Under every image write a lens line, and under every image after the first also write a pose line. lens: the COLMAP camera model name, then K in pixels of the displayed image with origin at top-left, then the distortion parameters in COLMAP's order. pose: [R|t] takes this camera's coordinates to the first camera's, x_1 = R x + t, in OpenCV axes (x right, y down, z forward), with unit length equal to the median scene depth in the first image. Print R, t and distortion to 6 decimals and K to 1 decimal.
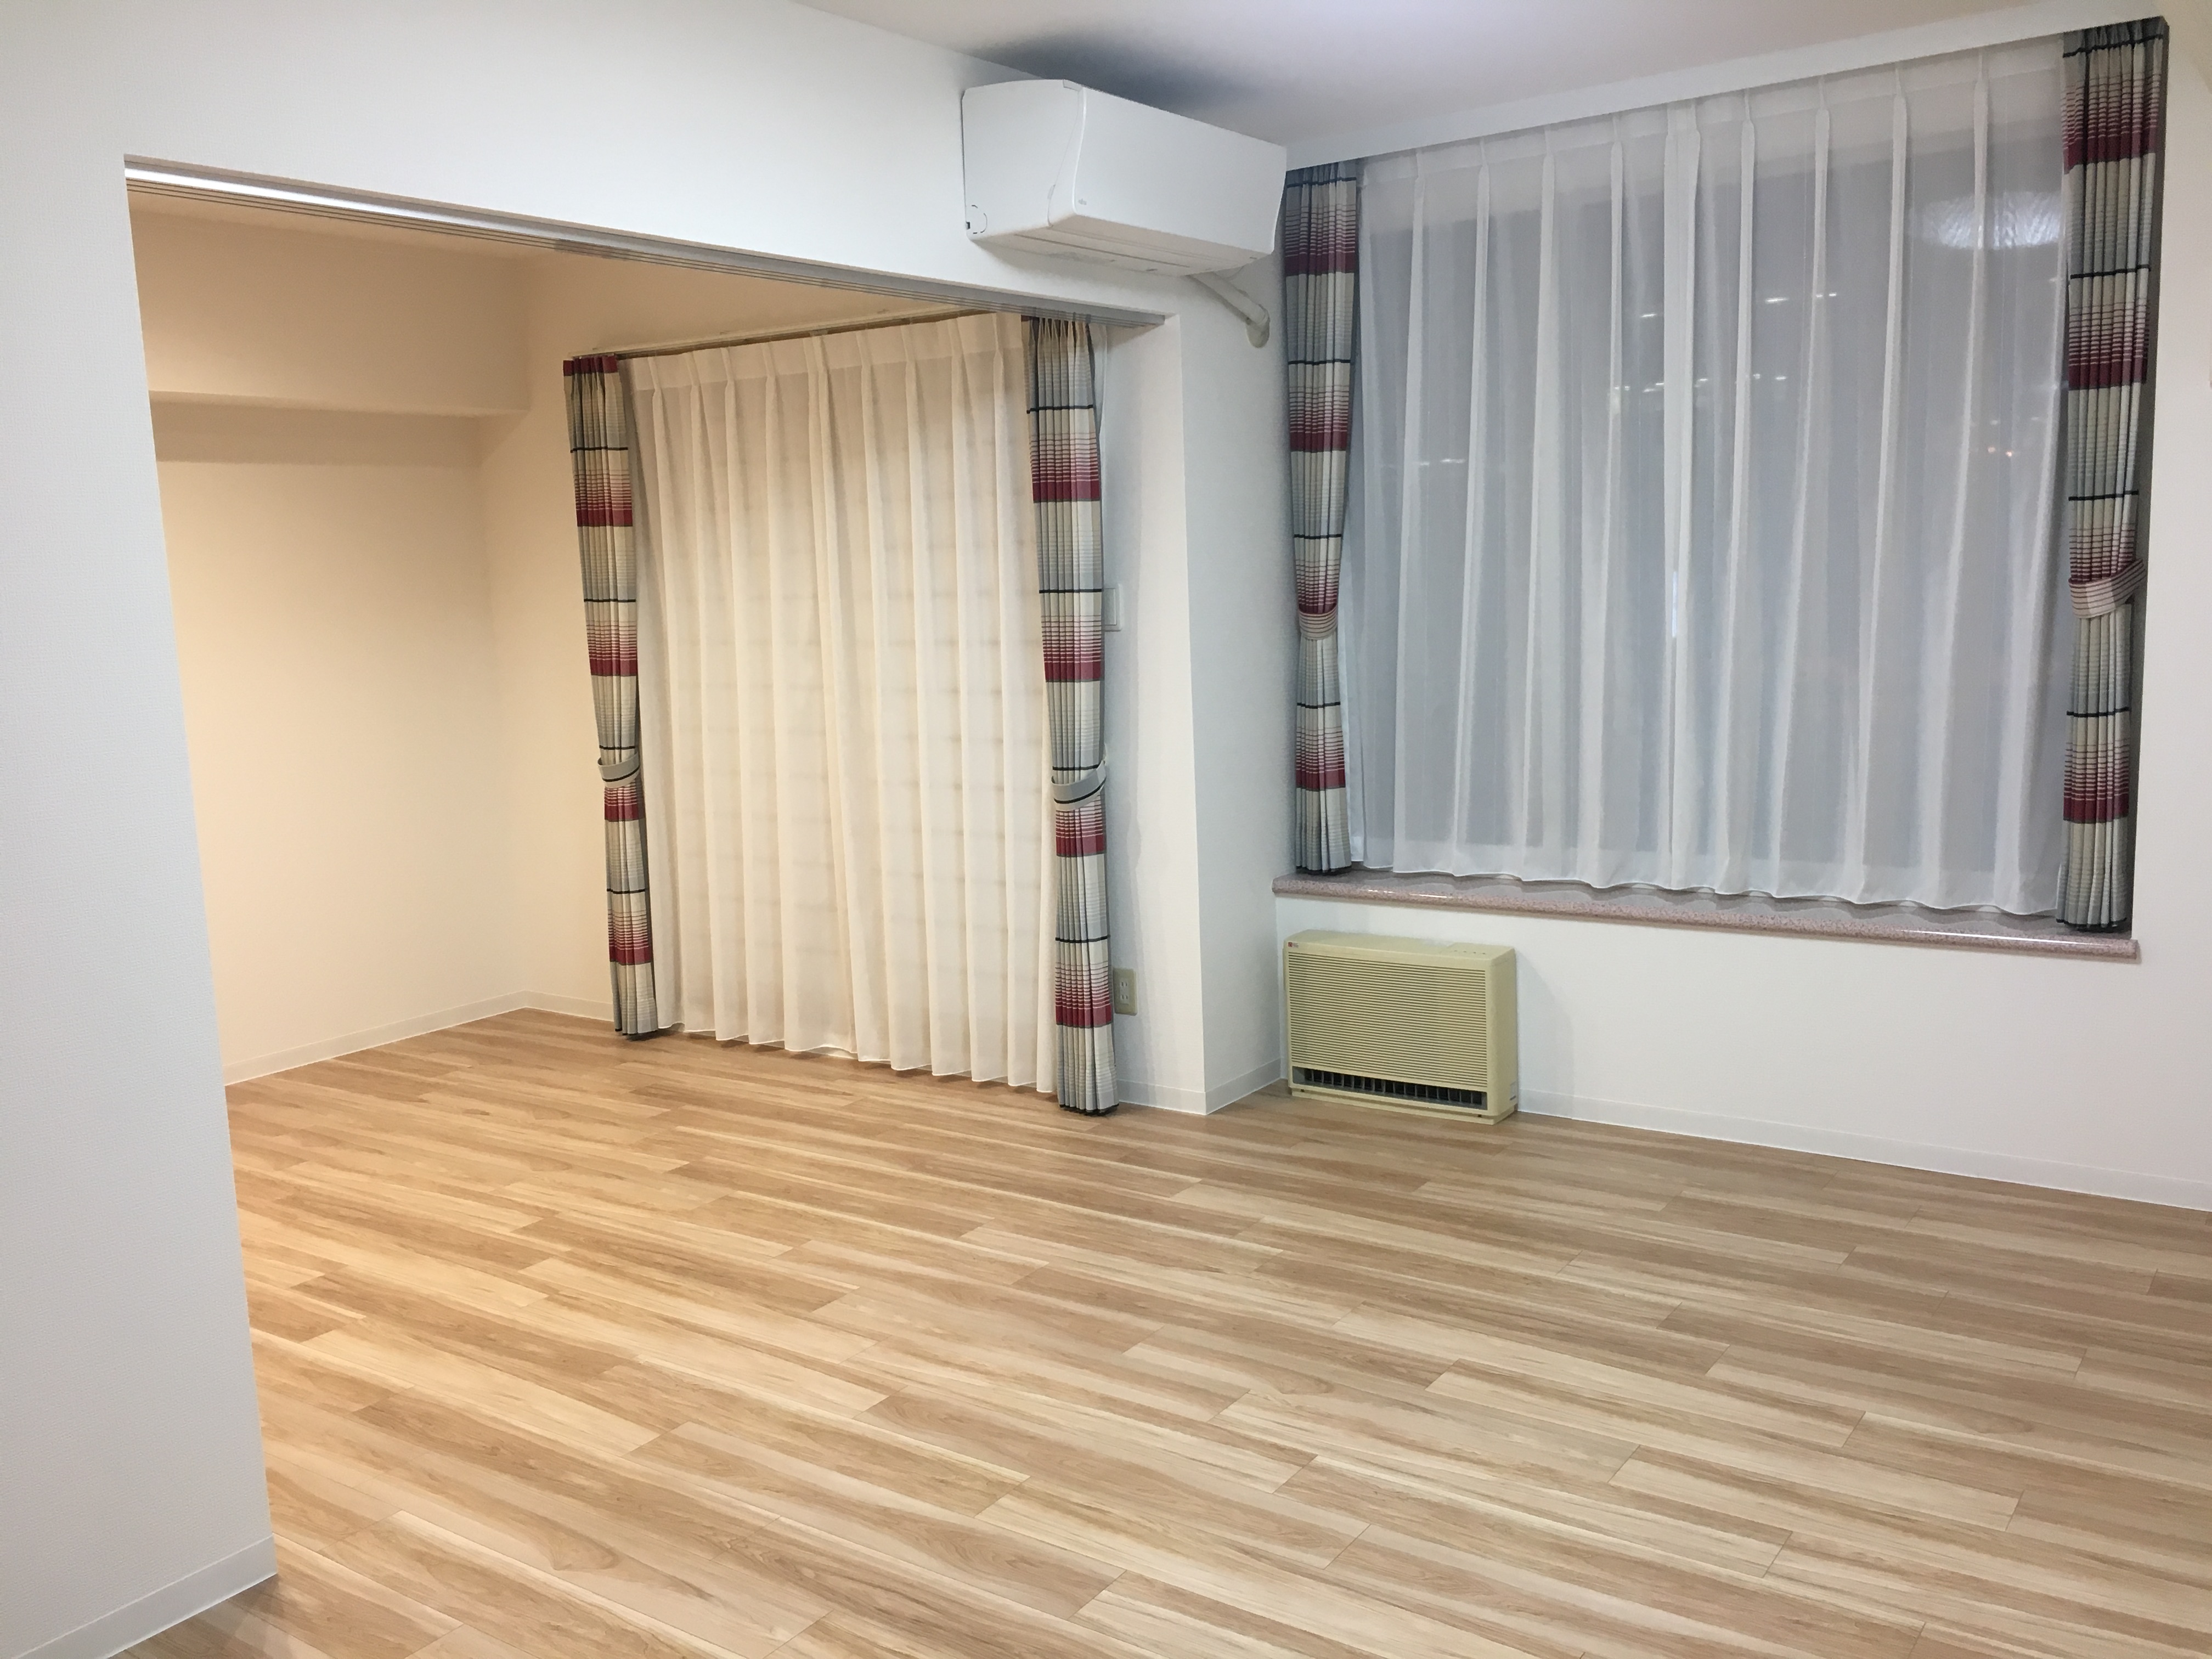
lens RADIAL K [[1881.1, 0, 1106.0], [0, 1881.1, 829.5], [0, 0, 1]] dist [0.083953, -0.116486]
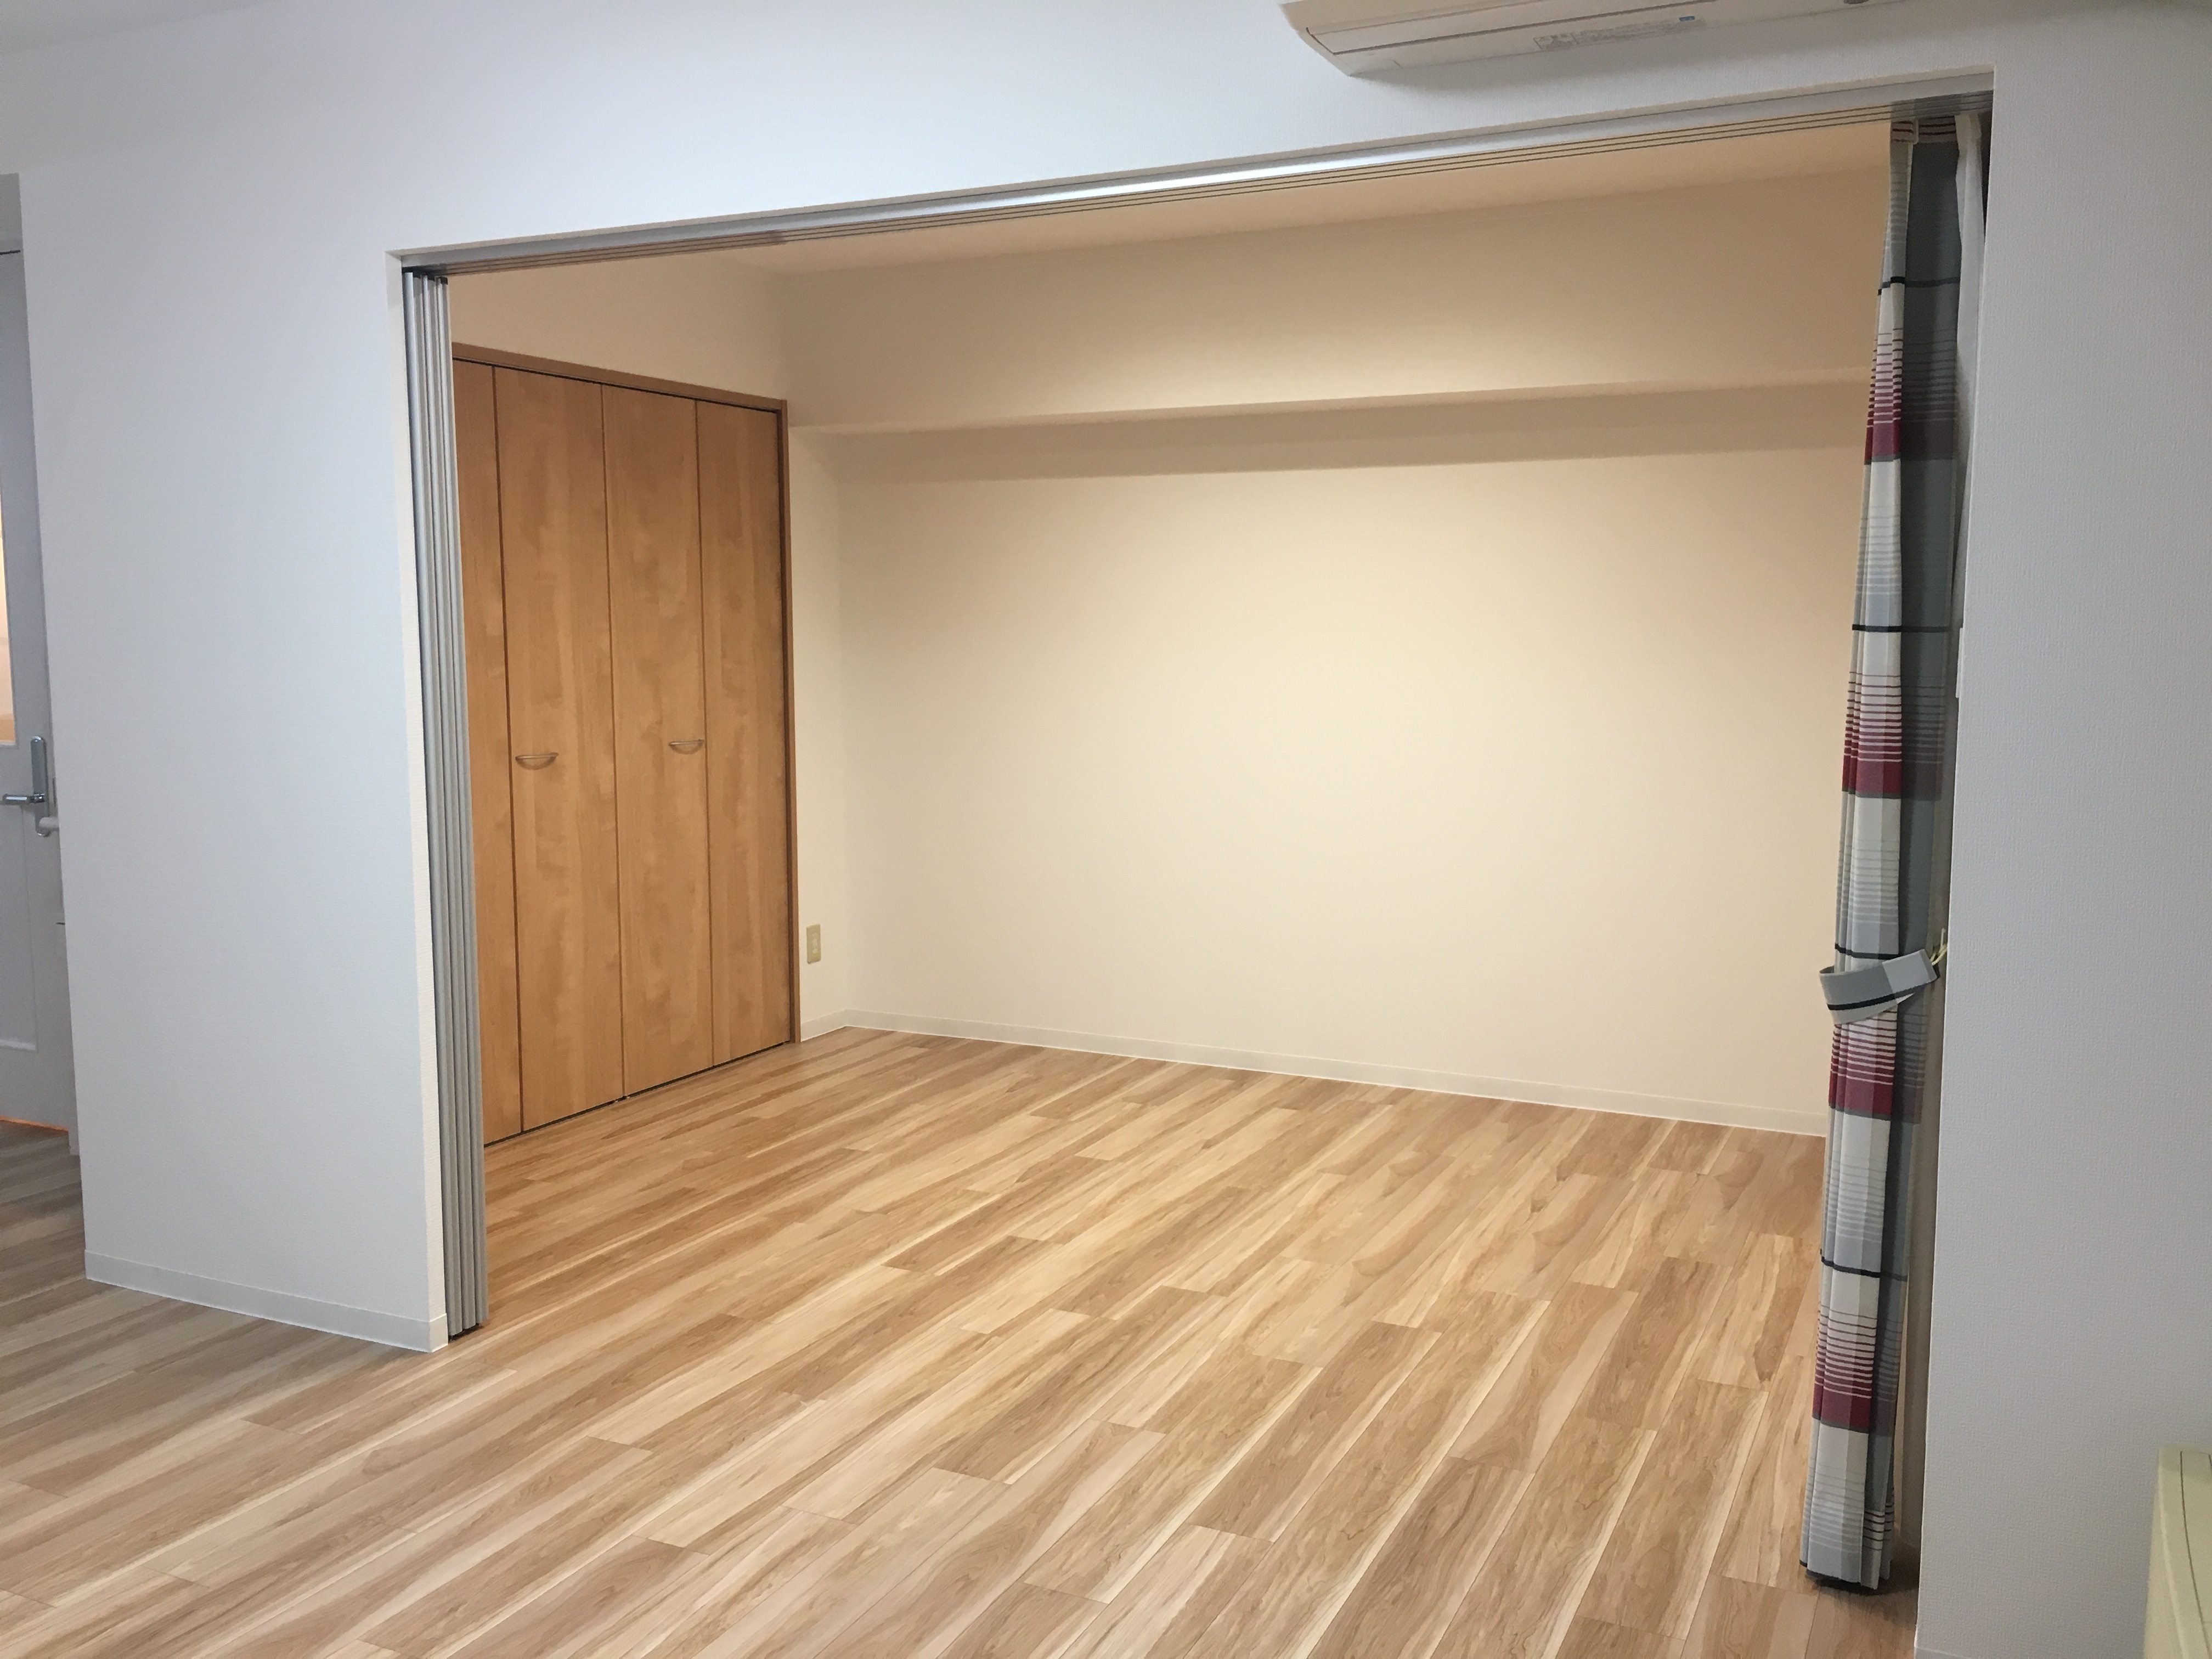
lens RADIAL K [[1881.1, 0, 1106.0], [0, 1881.1, 829.5], [0, 0, 1]] dist [0.083953, -0.116486]
pose [[0.156375, 0.148518, -0.976468, 0.567609], [-0.144970, 0.981374, 0.126048, -0.123068], [0.977001, 0.121847, 0.174993, 0.806746]]
